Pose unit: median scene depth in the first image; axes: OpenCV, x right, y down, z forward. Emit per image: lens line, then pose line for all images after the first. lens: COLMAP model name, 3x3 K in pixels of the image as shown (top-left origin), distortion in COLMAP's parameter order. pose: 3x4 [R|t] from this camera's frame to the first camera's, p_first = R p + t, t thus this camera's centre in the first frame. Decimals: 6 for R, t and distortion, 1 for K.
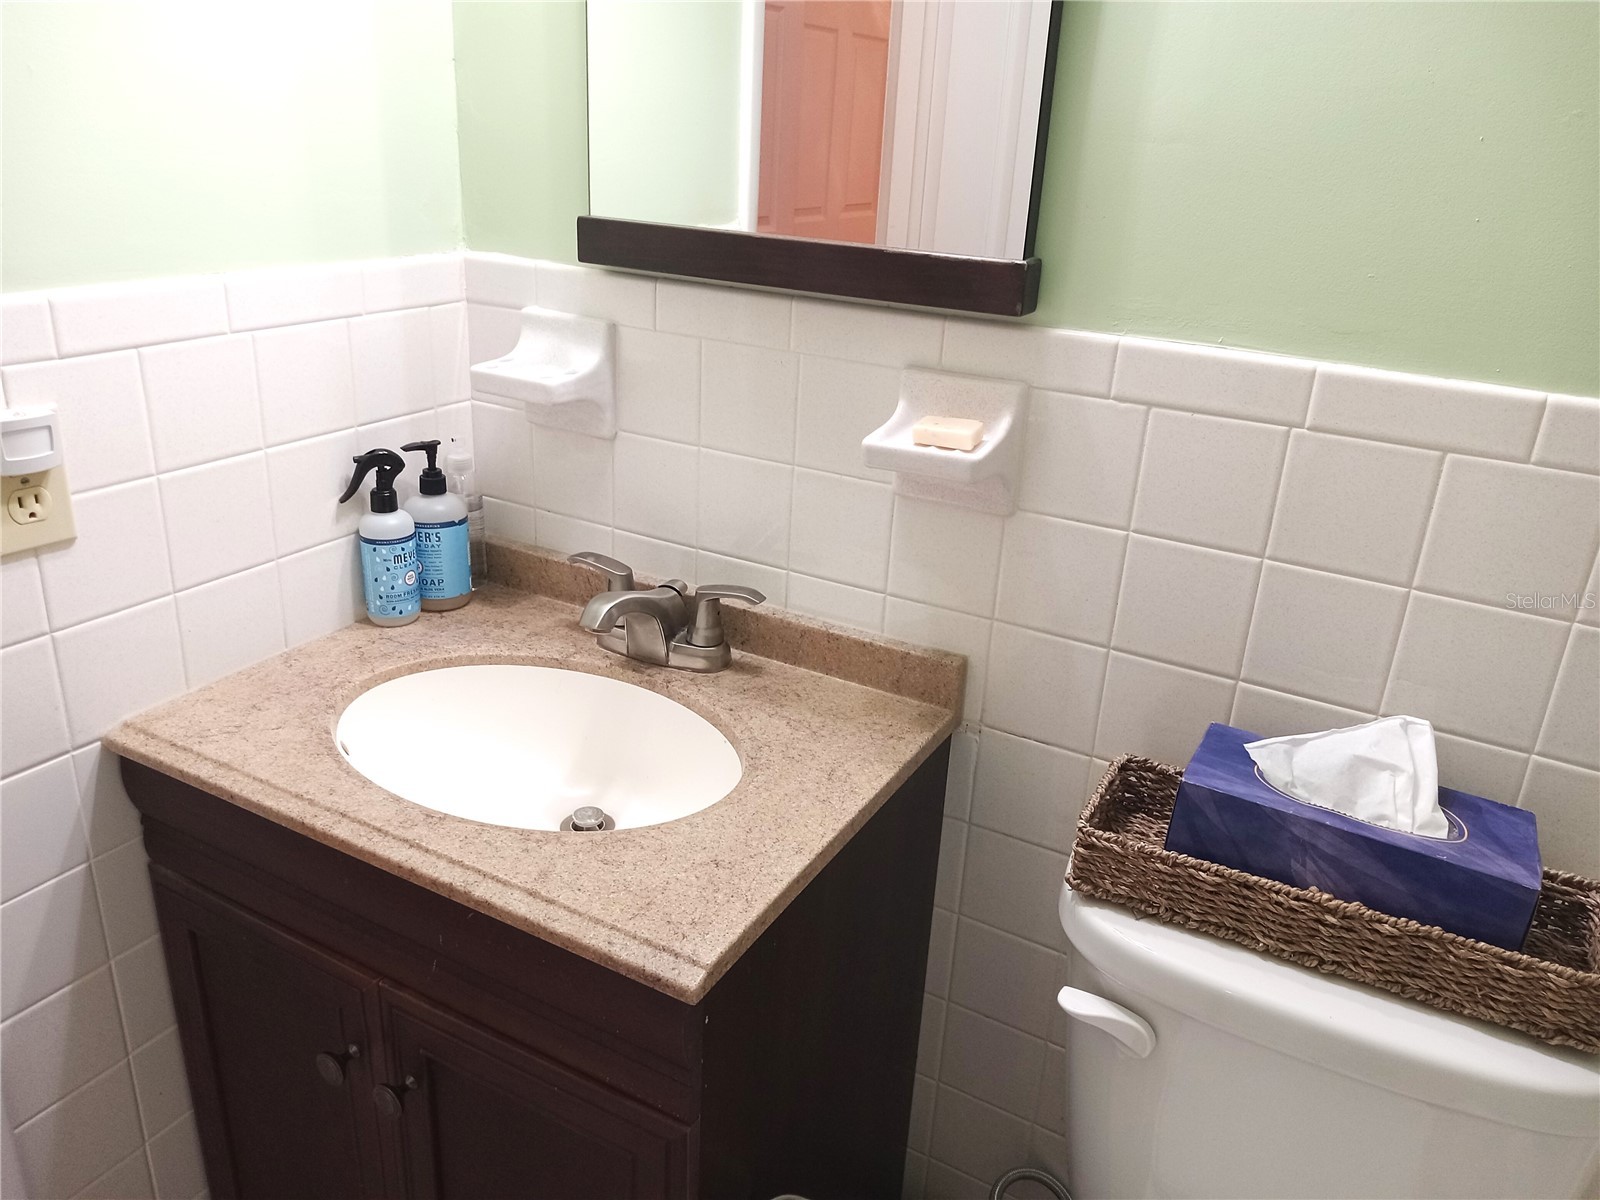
lens RADIAL K [[1189.8, 0, 798.9], [0, 1189.8, 596.8], [0, 0, 1]] dist [0.004120, -0.005653]
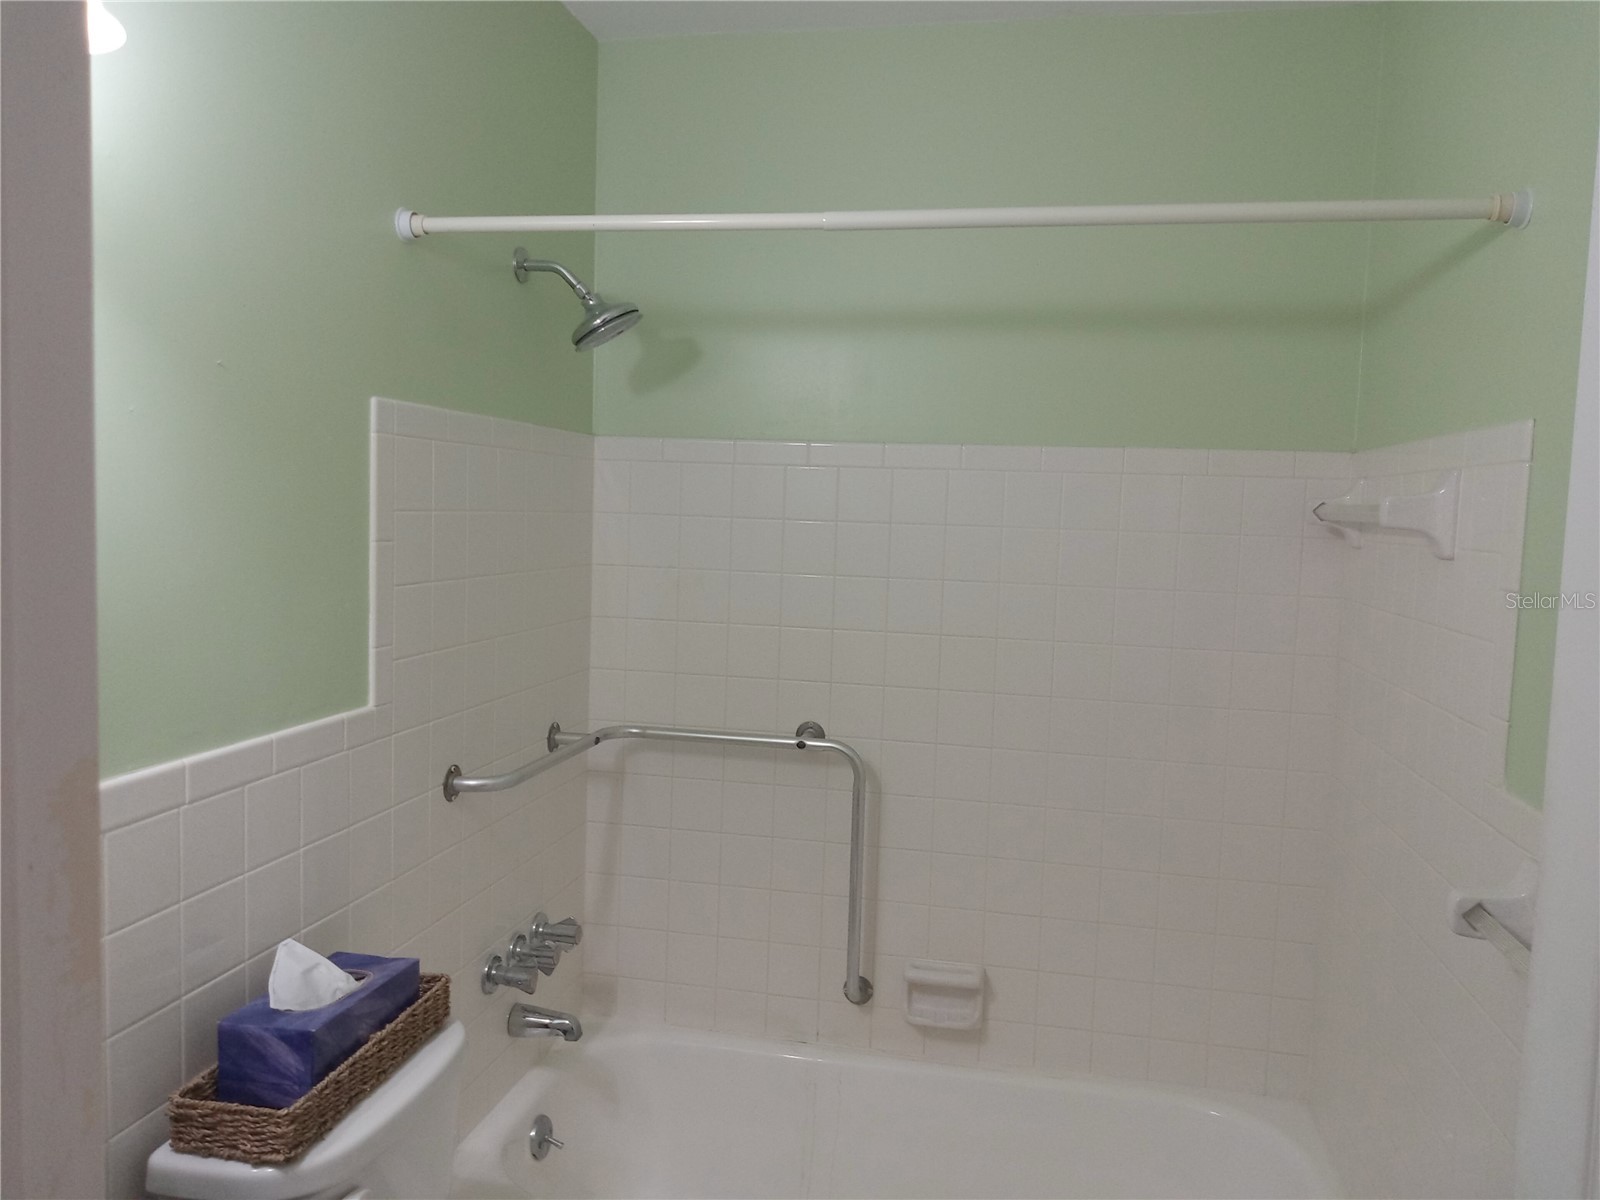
lens RADIAL K [[1189.8, 0, 798.9], [0, 1189.8, 596.8], [0, 0, 1]] dist [0.004120, -0.005653]
pose [[-0.305296, -0.135546, 0.942561, -1.129359], [0.311610, 0.921102, 0.233391, -0.478060], [-0.899830, 0.364964, -0.238971, 0.582223]]
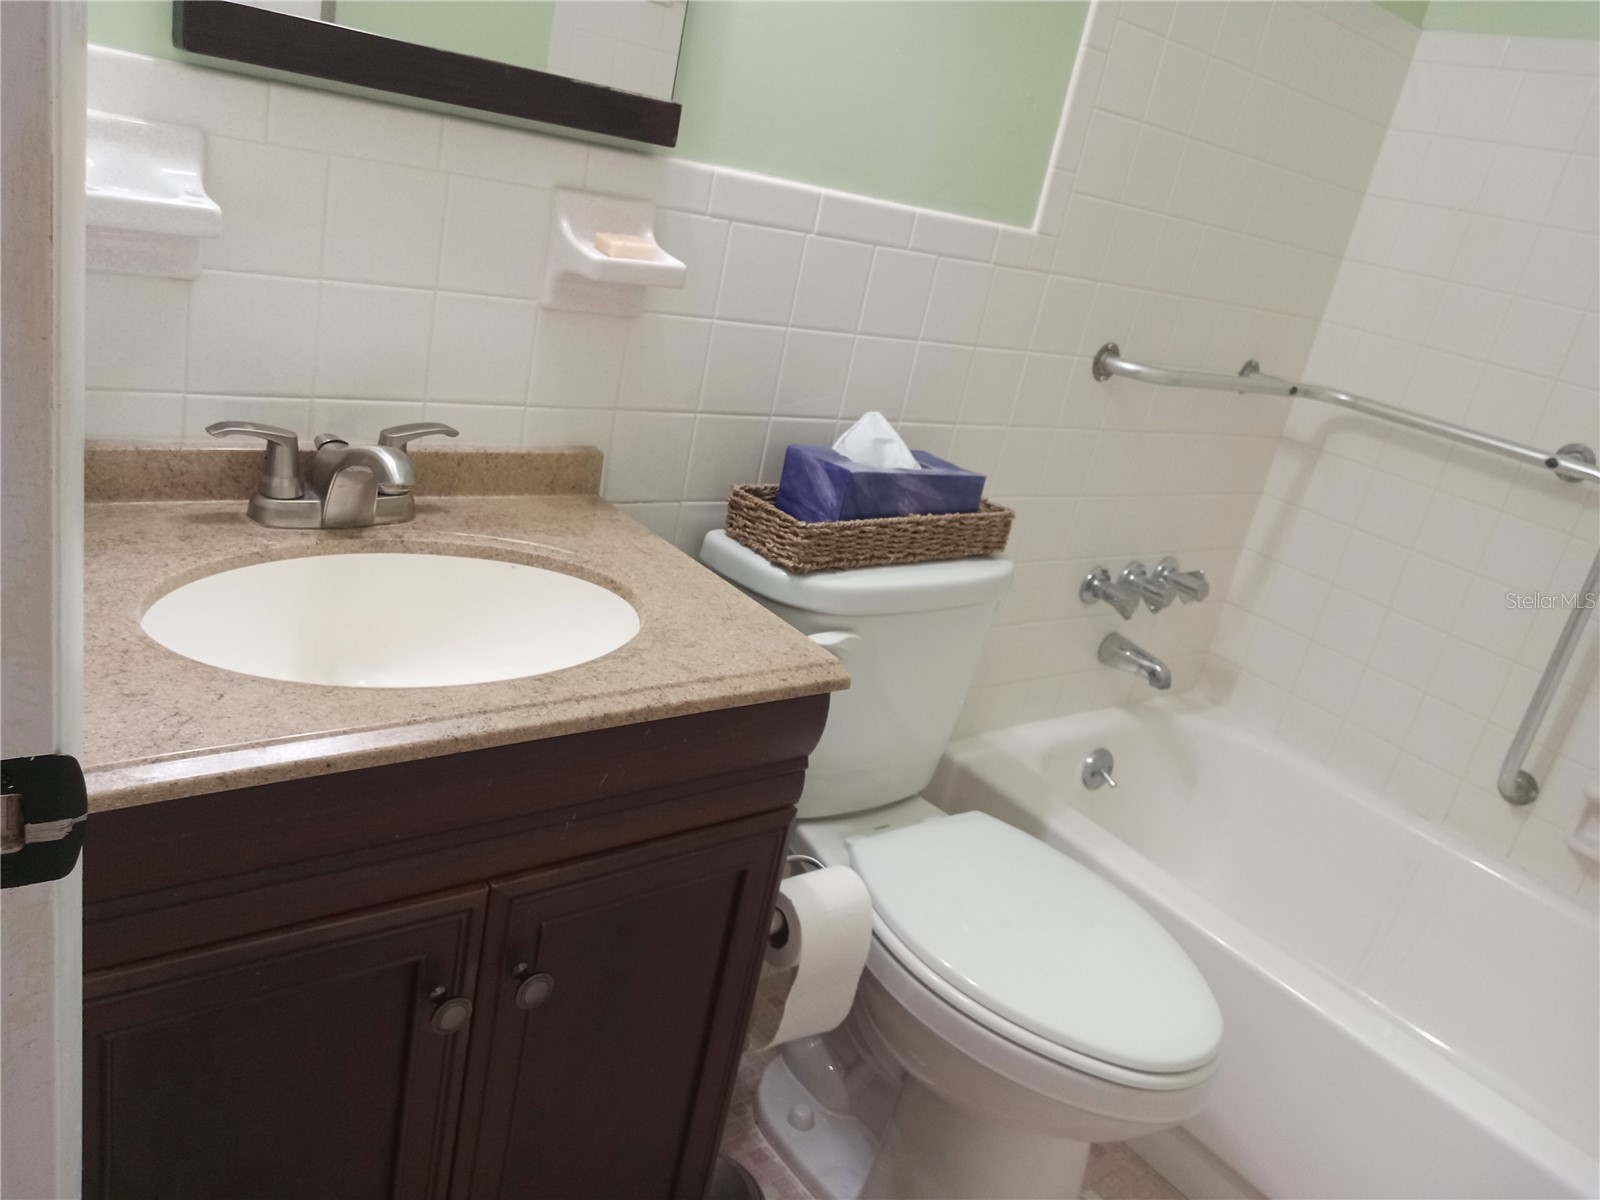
lens RADIAL K [[1199.7, 0, 806.7], [0, 1199.7, 599.6], [0, 0, 1]] dist [0.055155, -0.112211]
pose [[0.378314, -0.295031, 0.877403, -1.051971], [0.167728, 0.954007, 0.248470, -0.079654], [-0.910355, 0.053165, 0.410399, 0.405353]]
